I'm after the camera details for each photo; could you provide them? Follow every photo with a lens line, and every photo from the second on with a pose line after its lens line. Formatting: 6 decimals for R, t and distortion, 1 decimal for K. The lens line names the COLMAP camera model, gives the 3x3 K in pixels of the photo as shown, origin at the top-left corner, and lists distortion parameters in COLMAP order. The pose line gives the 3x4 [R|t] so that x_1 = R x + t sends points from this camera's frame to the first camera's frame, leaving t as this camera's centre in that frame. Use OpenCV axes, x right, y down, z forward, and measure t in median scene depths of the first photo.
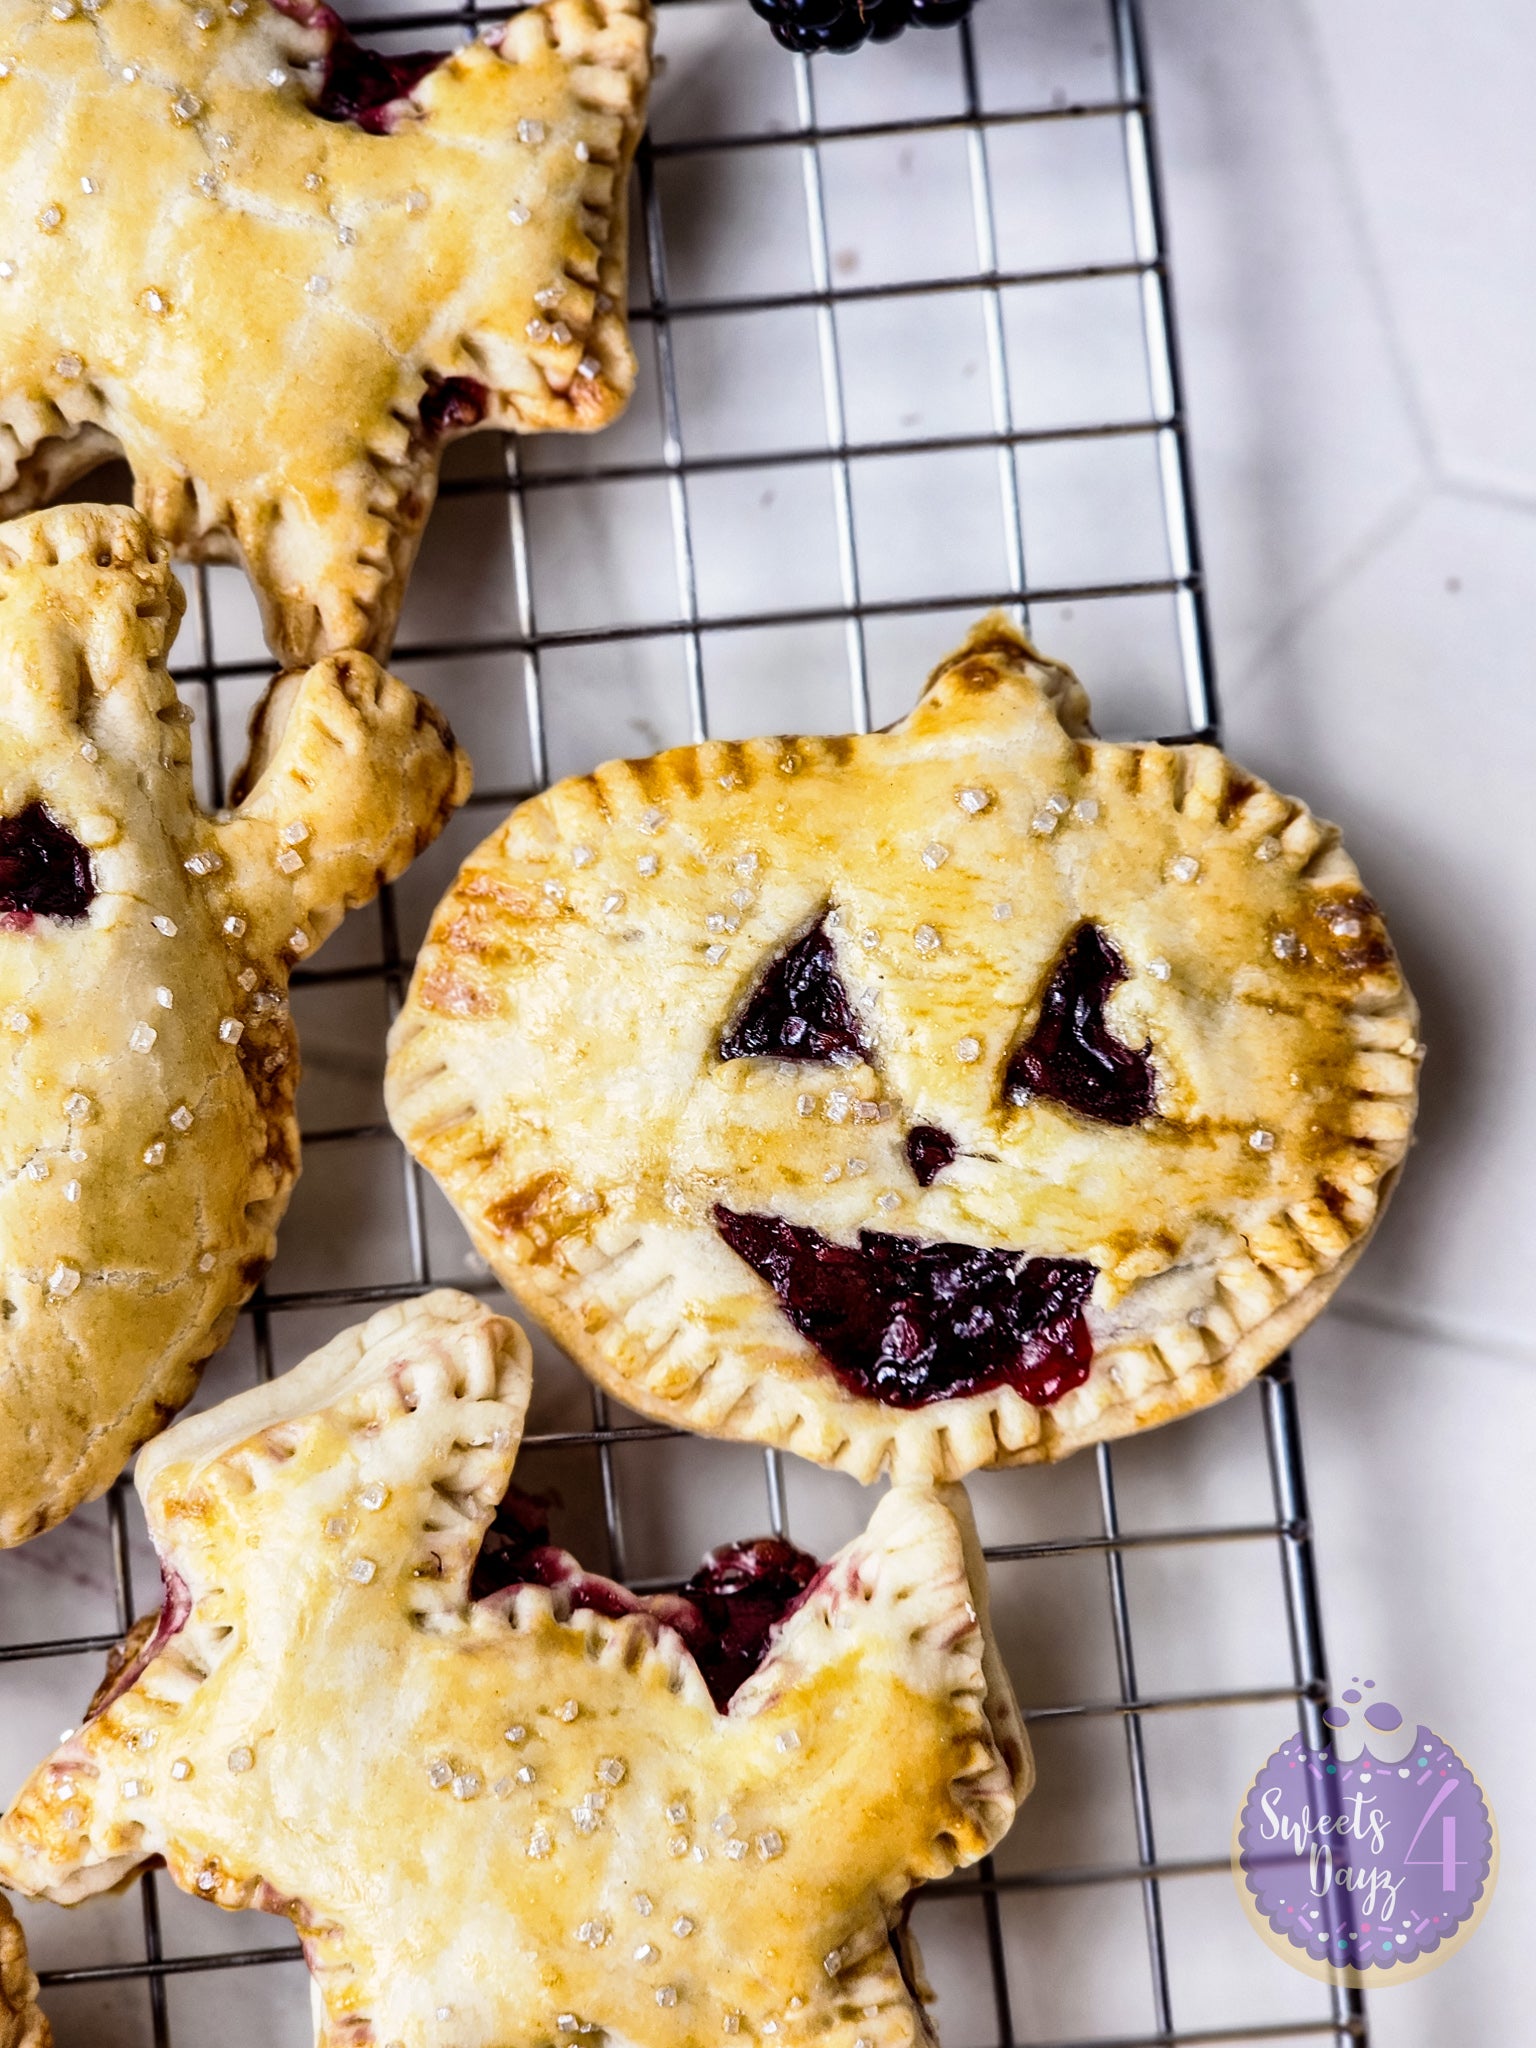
lens RADIAL K [[3973.2, 0, 768.0], [0, 3973.2, 1024.0], [0, 0, 1]] dist [0.006676, 0.349380]
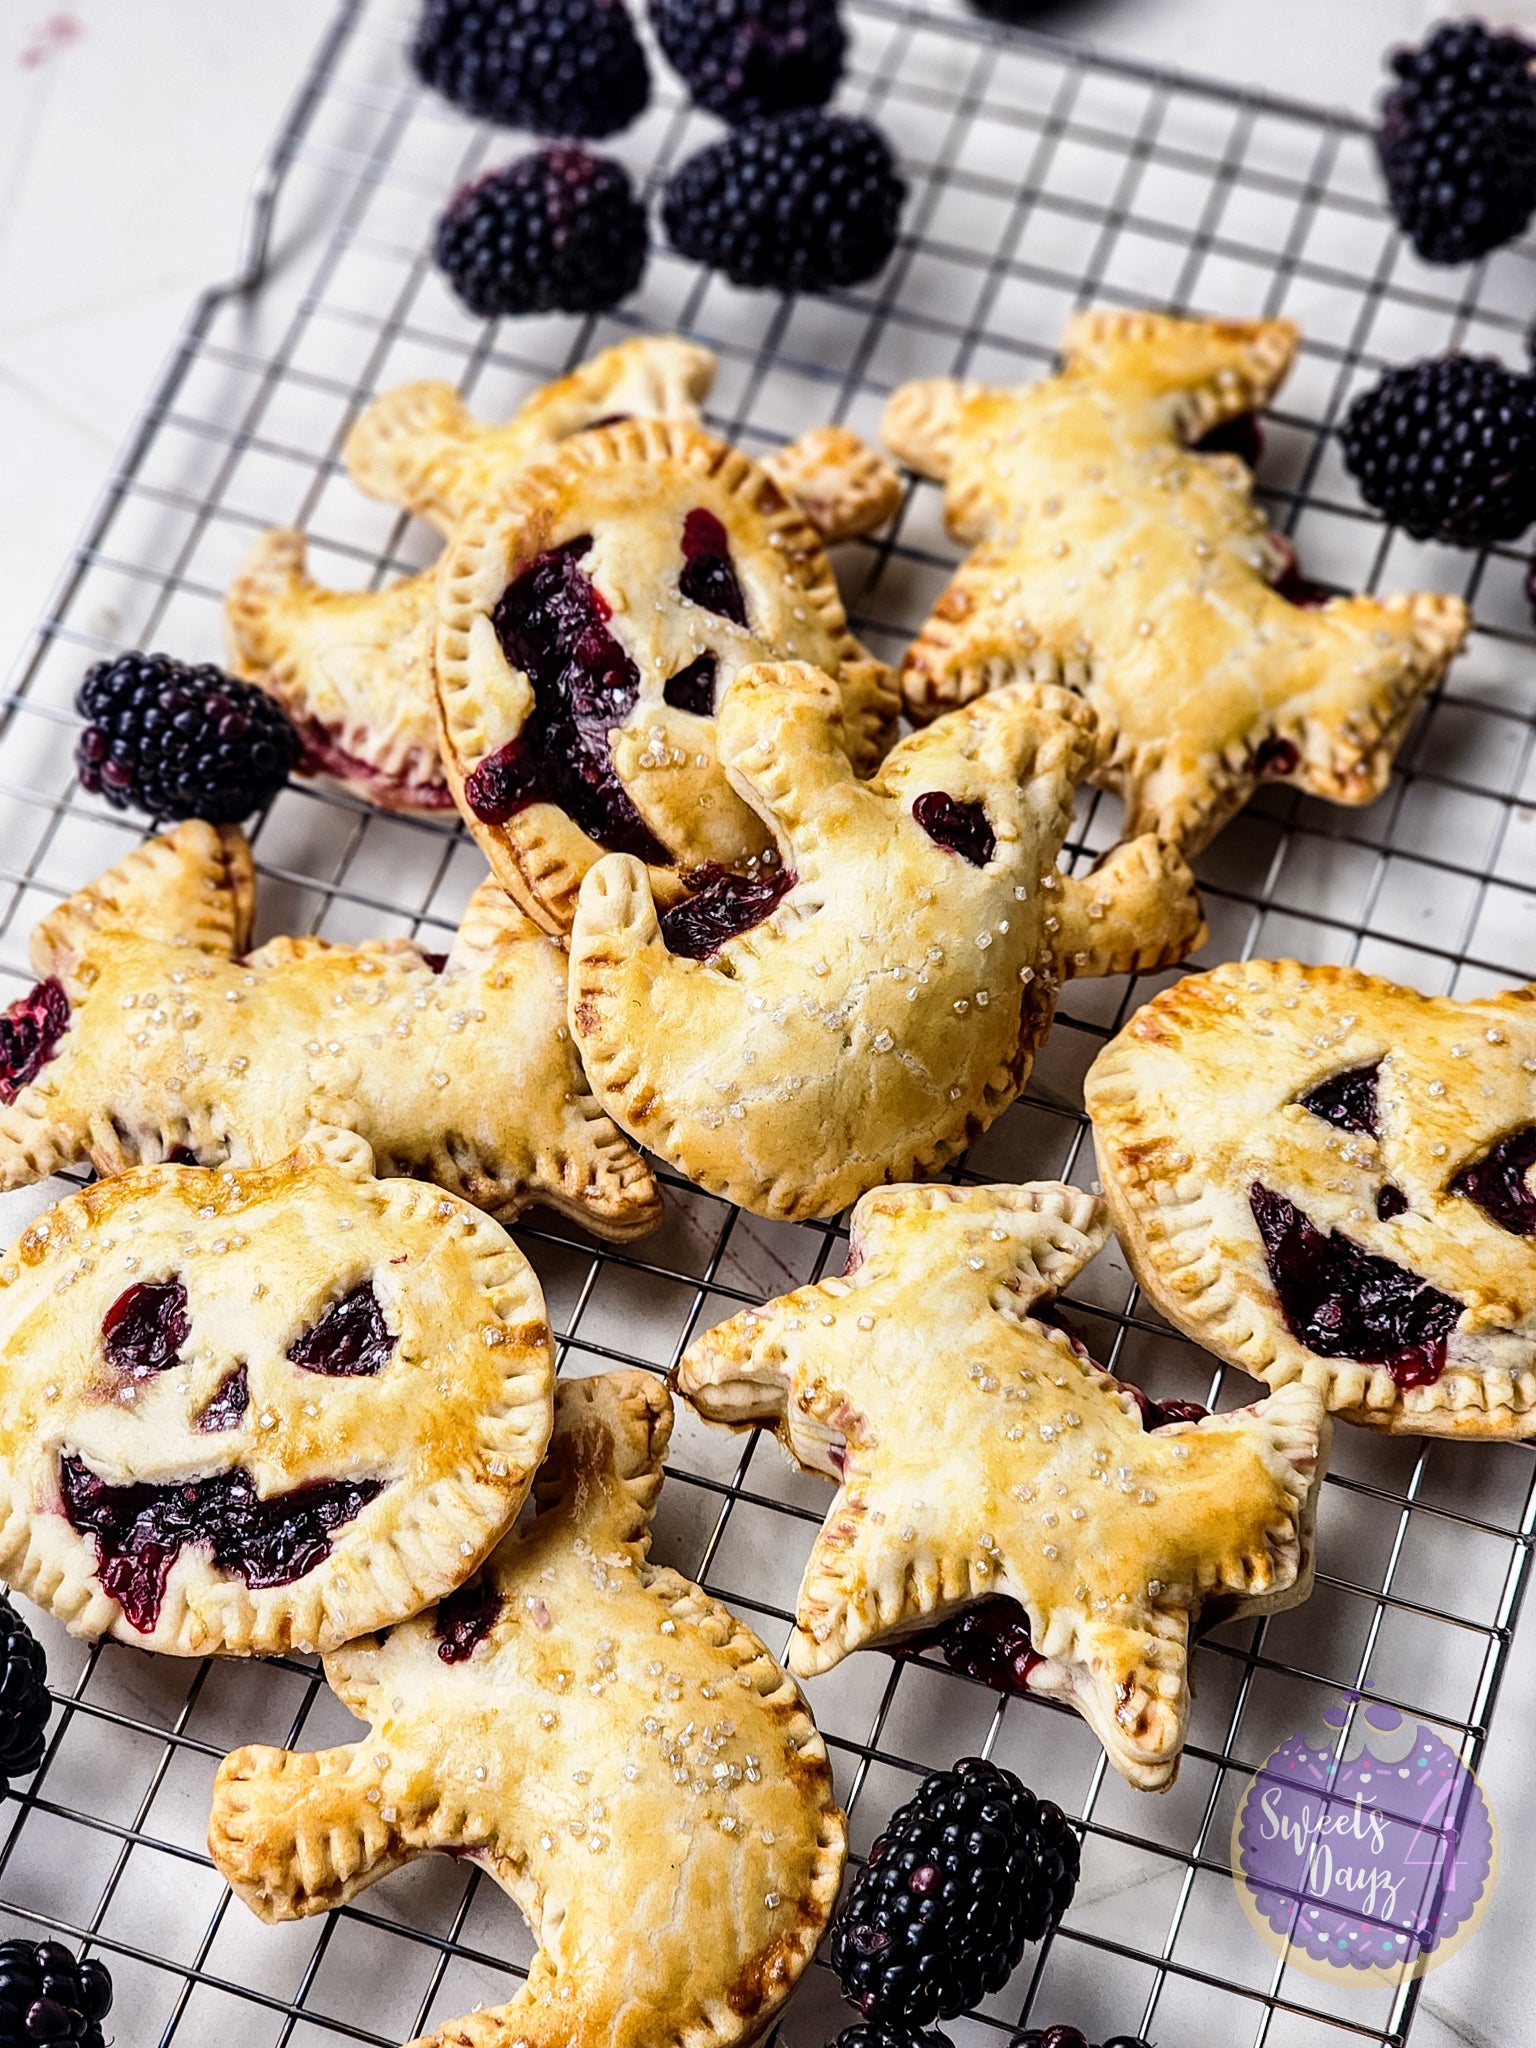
lens RADIAL K [[3925.3, 0, 768.0], [0, 3925.3, 1024.0], [0, 0, 1]] dist [-0.376316, 9.590837]
pose [[0.908358, 0.353600, -0.223279, 0.138721], [-0.414787, 0.829814, -0.373310, 0.665100], [0.053277, 0.431713, 0.900436, -0.471882]]
